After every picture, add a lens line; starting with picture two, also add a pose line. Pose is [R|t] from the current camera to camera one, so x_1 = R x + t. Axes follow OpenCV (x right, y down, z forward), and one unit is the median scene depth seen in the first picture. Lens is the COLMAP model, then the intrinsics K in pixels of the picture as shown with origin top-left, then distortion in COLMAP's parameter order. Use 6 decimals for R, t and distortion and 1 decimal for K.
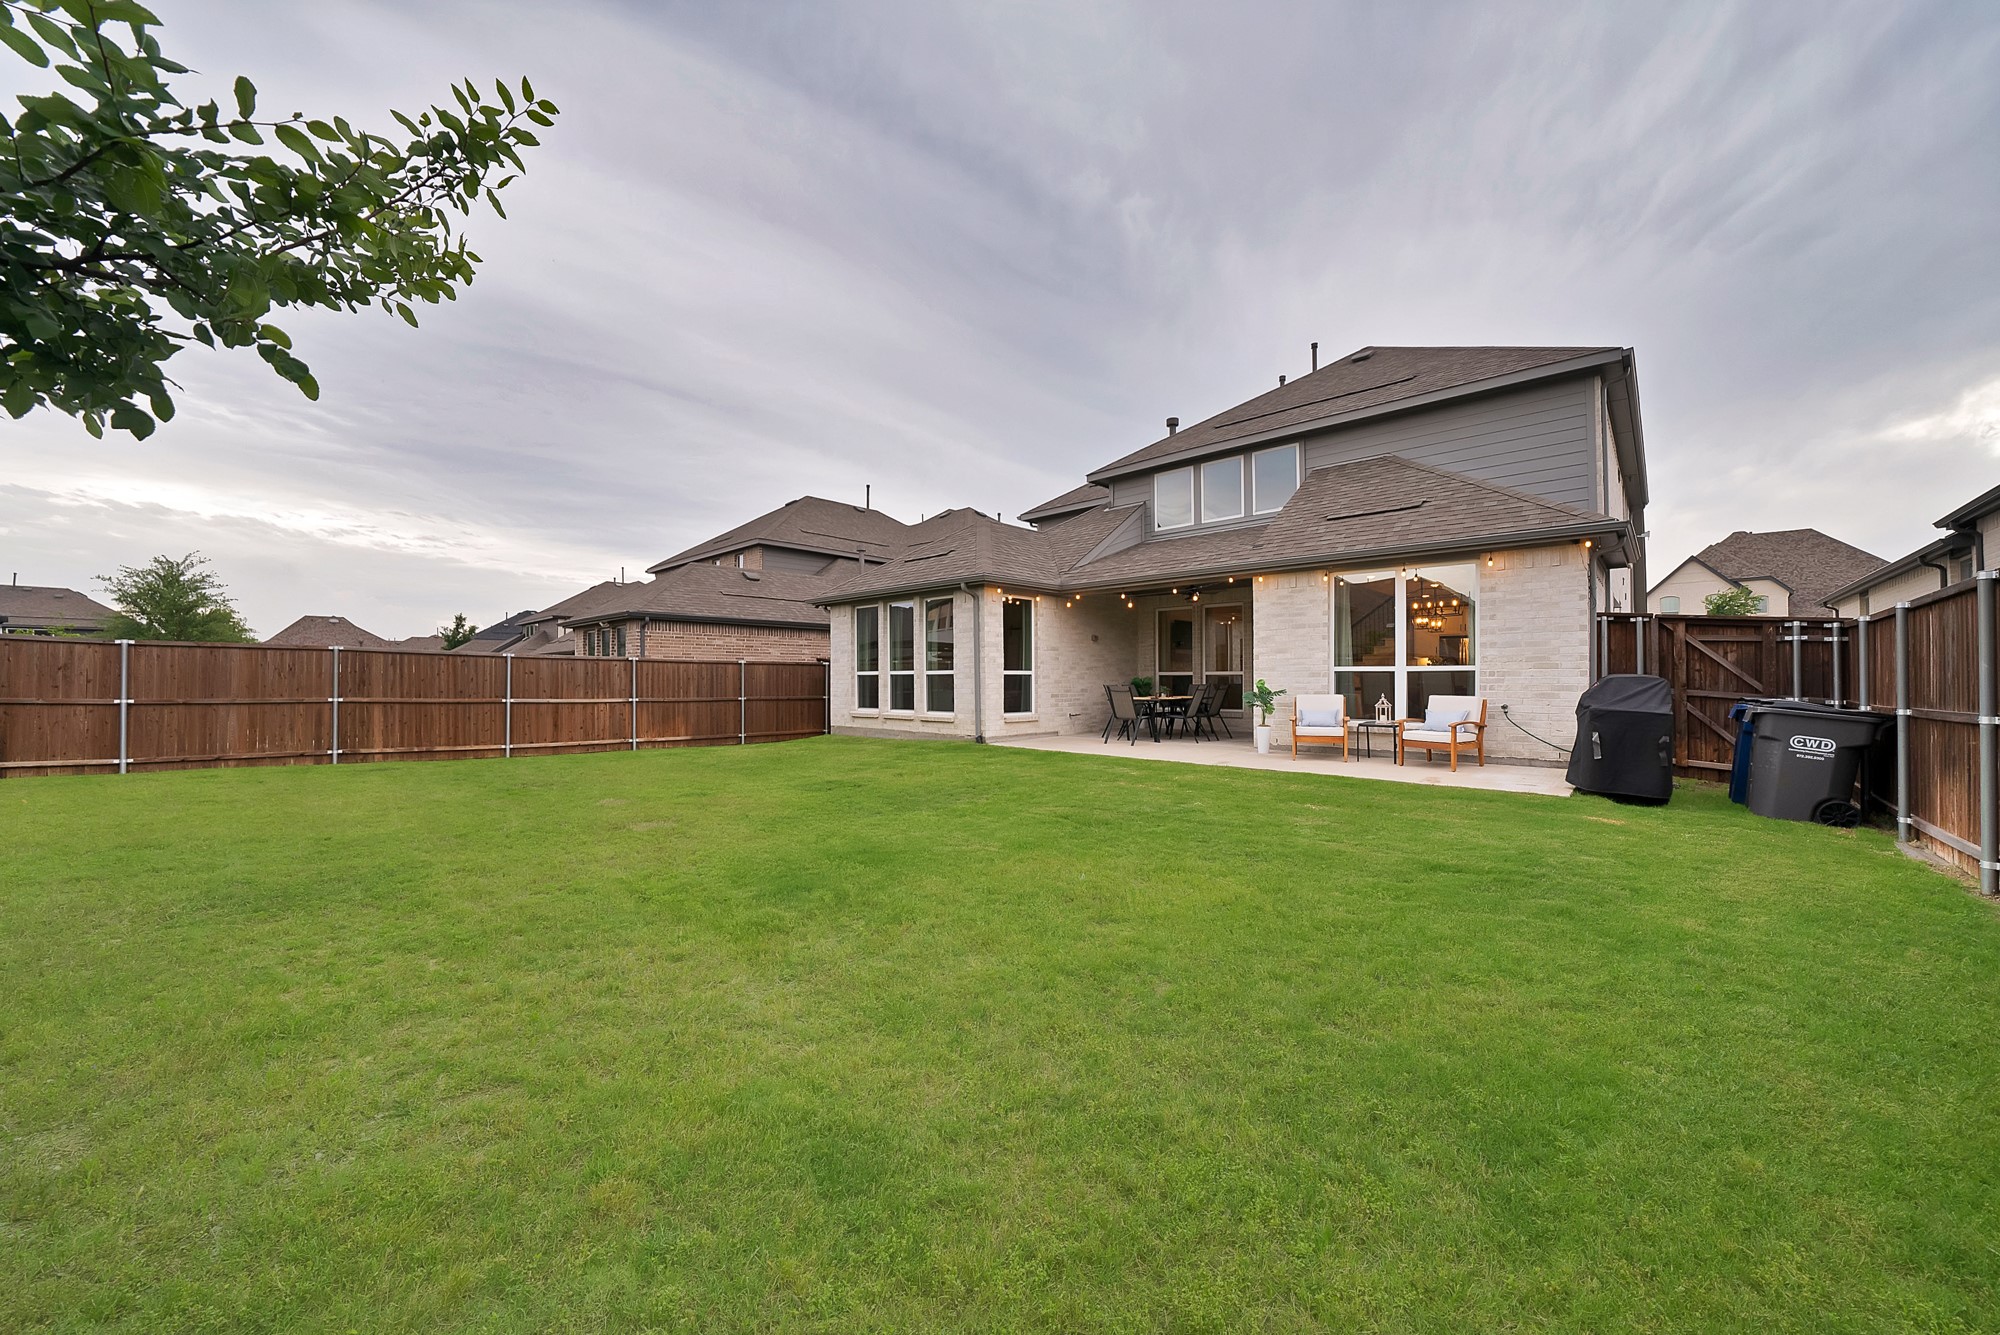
lens RADIAL K [[717.6, 0, 998.6], [0, 717.6, 672.8], [0, 0, 1]] dist [-0.016182, 0.000491]
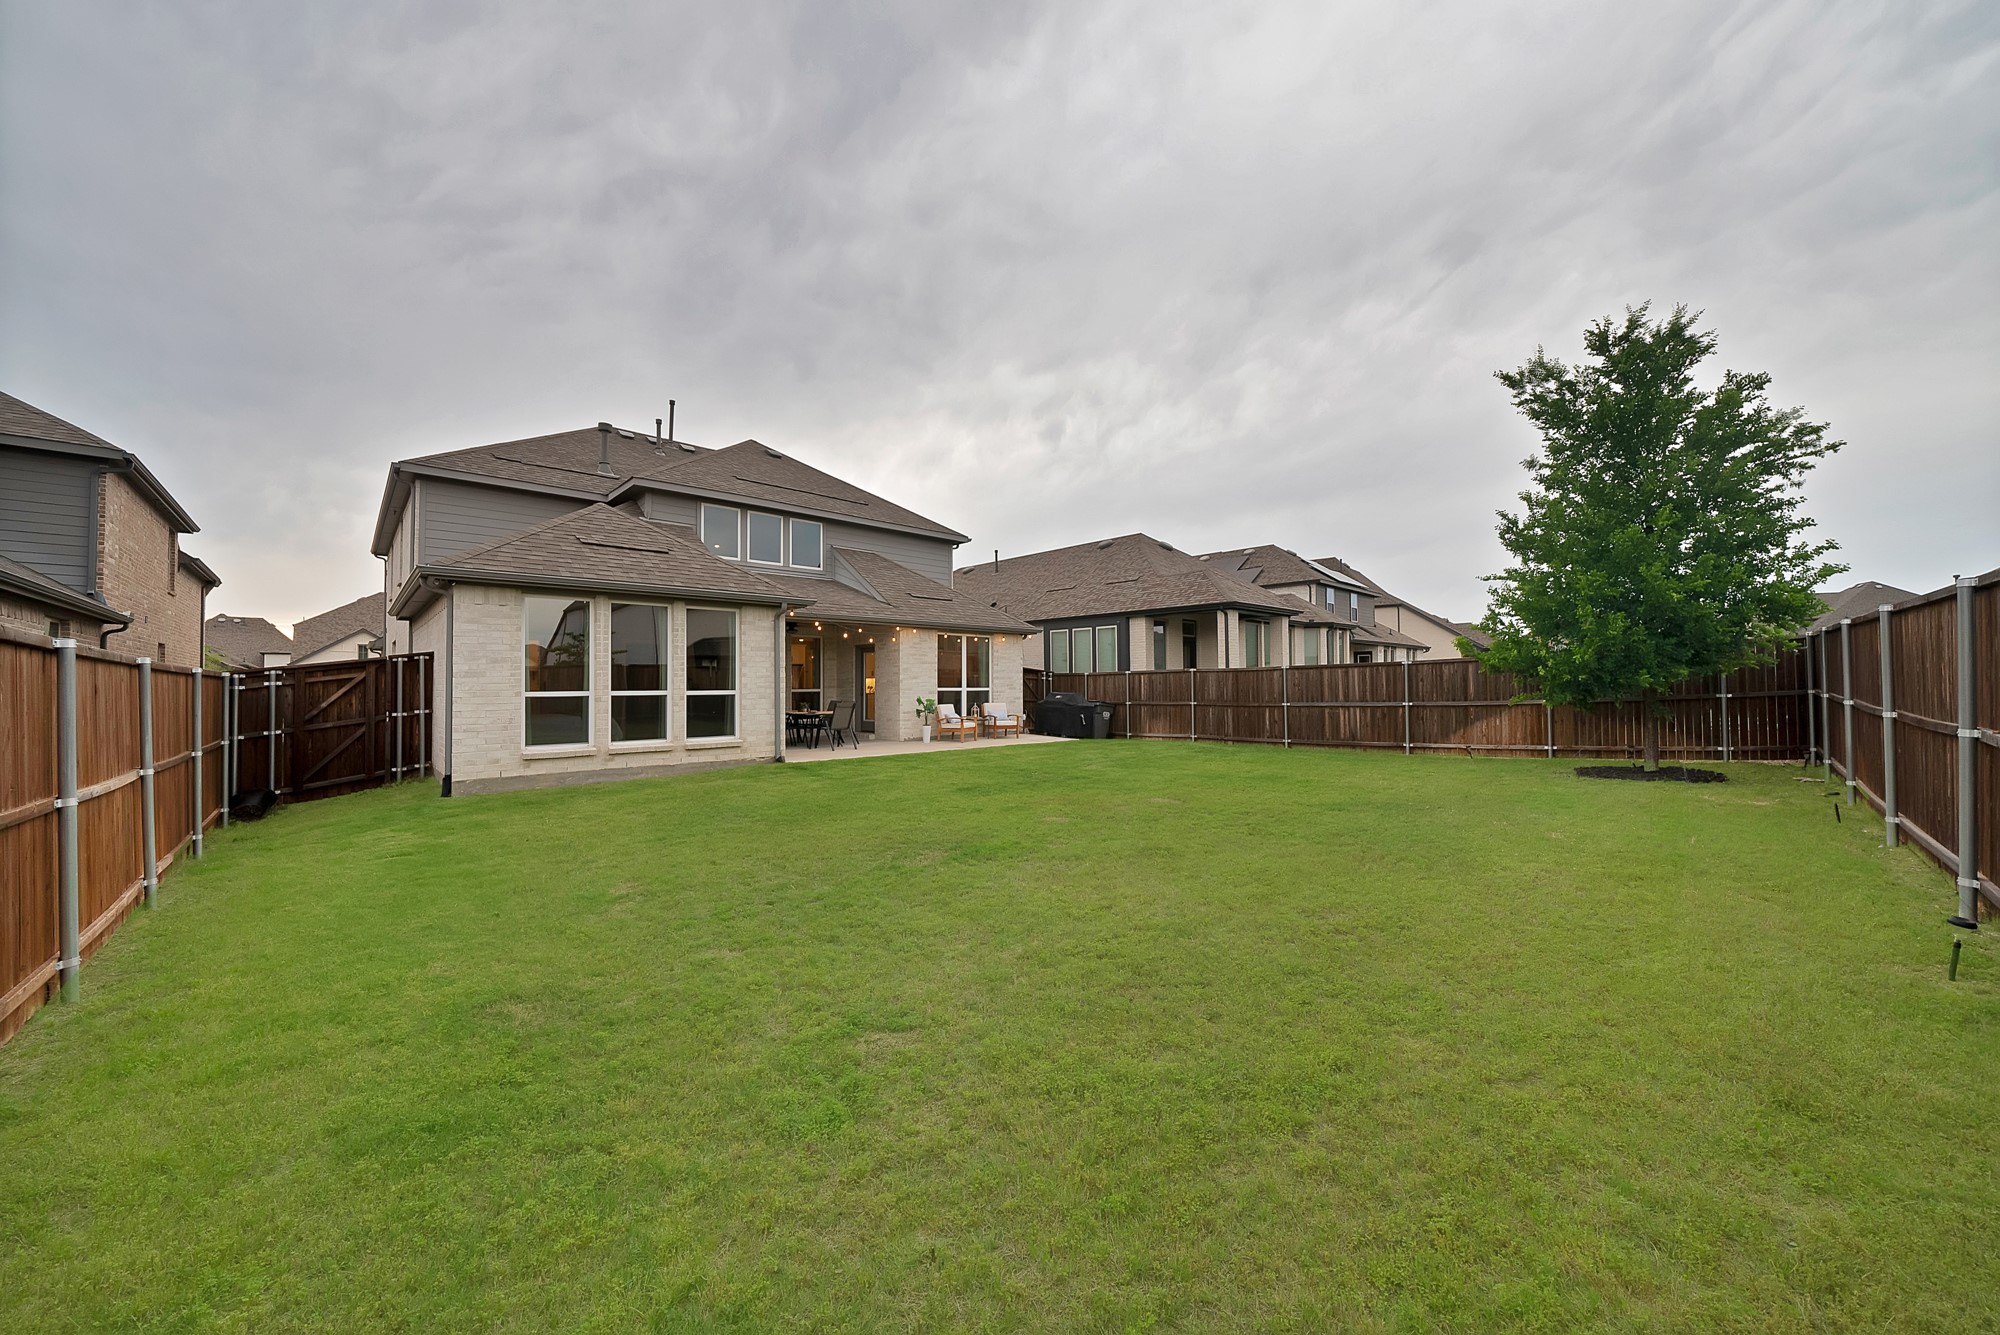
lens RADIAL K [[717.6, 0, 1011.2], [0, 717.6, 677.1], [0, 0, 1]] dist [-0.016182, 0.000491]
pose [[0.044901, 0.016451, 0.998856, -1.012173], [0.000421, 0.999864, -0.016487, -0.004985], [-0.998991, 0.001161, 0.044888, 0.628911]]
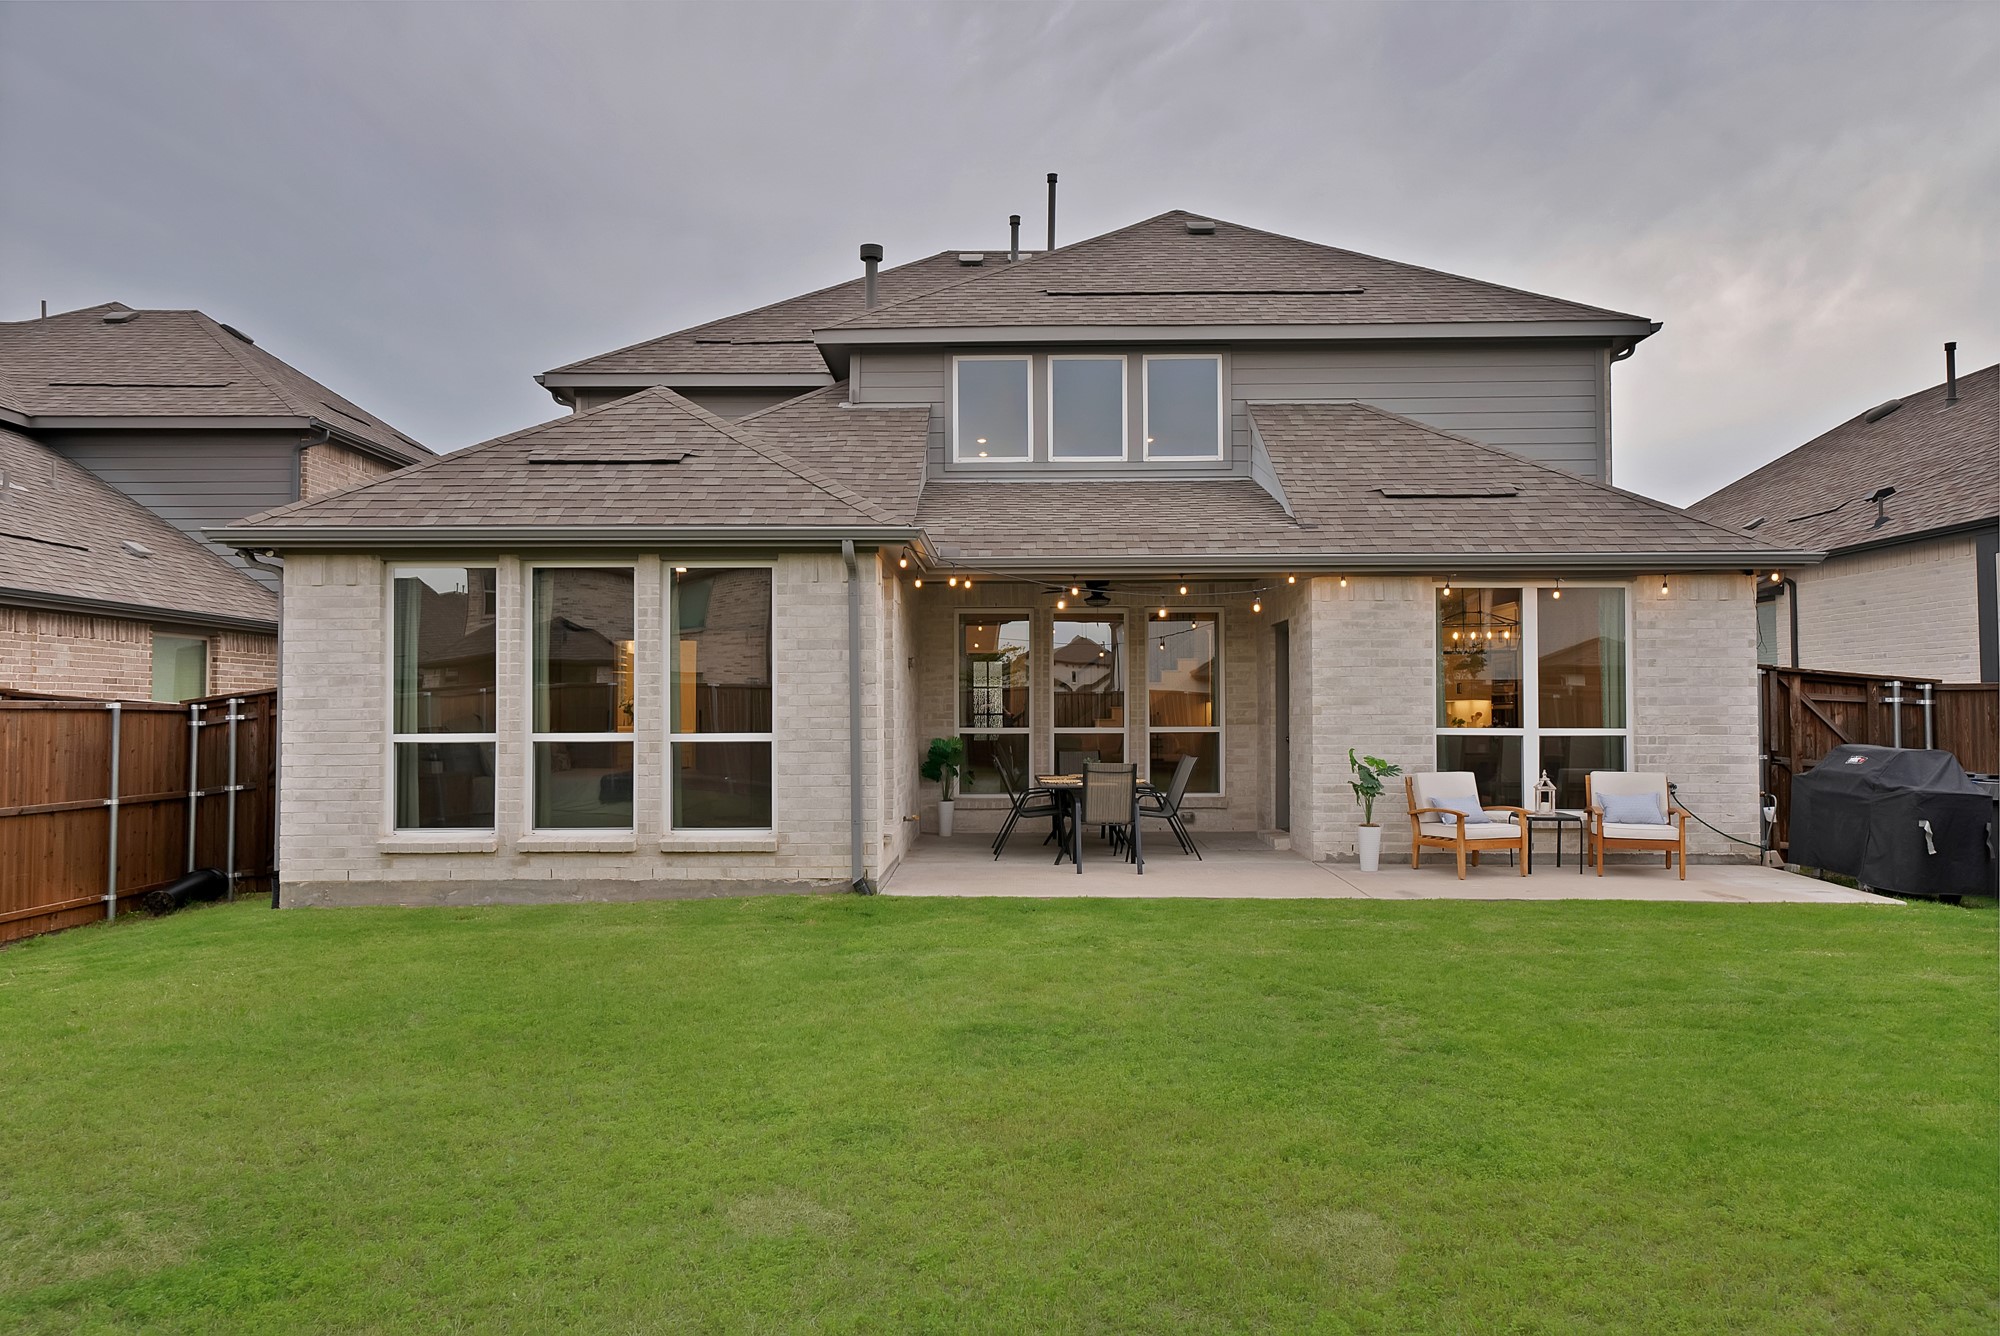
lens RADIAL K [[1368.8, 0, 995.5], [0, 1368.8, 664.8], [0, 0, 1]] dist [0.032751, -0.000593]
pose [[0.735251, 0.026984, 0.677258, -0.554129], [-0.004865, 0.999392, -0.034537, -0.017402], [-0.677778, 0.022098, 0.734935, 0.301185]]
